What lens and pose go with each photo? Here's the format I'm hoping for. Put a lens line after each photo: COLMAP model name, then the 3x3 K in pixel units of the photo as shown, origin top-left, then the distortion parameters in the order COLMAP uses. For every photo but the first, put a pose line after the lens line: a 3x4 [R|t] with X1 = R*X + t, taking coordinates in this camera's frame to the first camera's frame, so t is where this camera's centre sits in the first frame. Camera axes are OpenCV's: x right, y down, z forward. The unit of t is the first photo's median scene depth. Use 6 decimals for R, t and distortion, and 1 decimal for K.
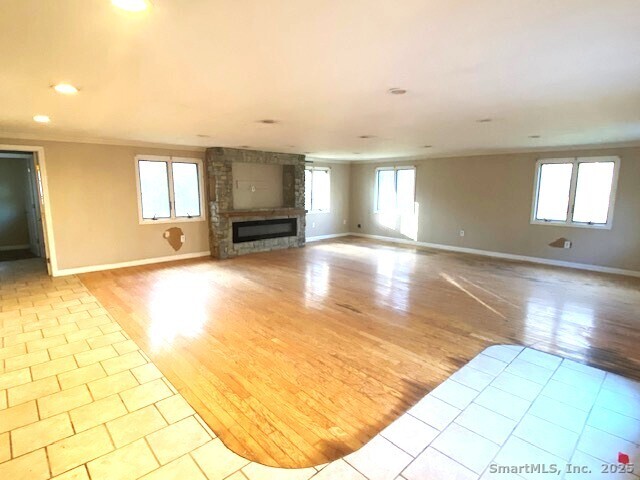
lens RADIAL K [[325.9, 0, 318.8], [0, 325.9, 242.5], [0, 0, 1]] dist [0.017877, -0.019351]
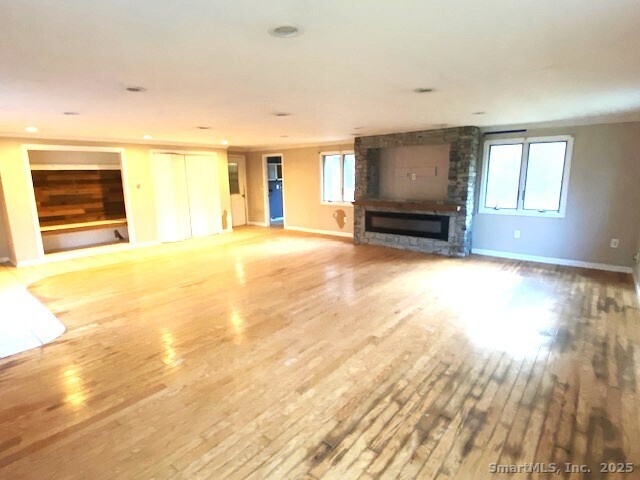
lens RADIAL K [[335.6, 0, 320.0], [0, 335.6, 240.0], [0, 0, 1]] dist [0.035344, 0.000144]
pose [[0.128219, 0.191022, -0.973176, 0.769196], [-0.141235, 0.974791, 0.172730, -0.136699], [0.981638, 0.115300, 0.151966, 0.733090]]
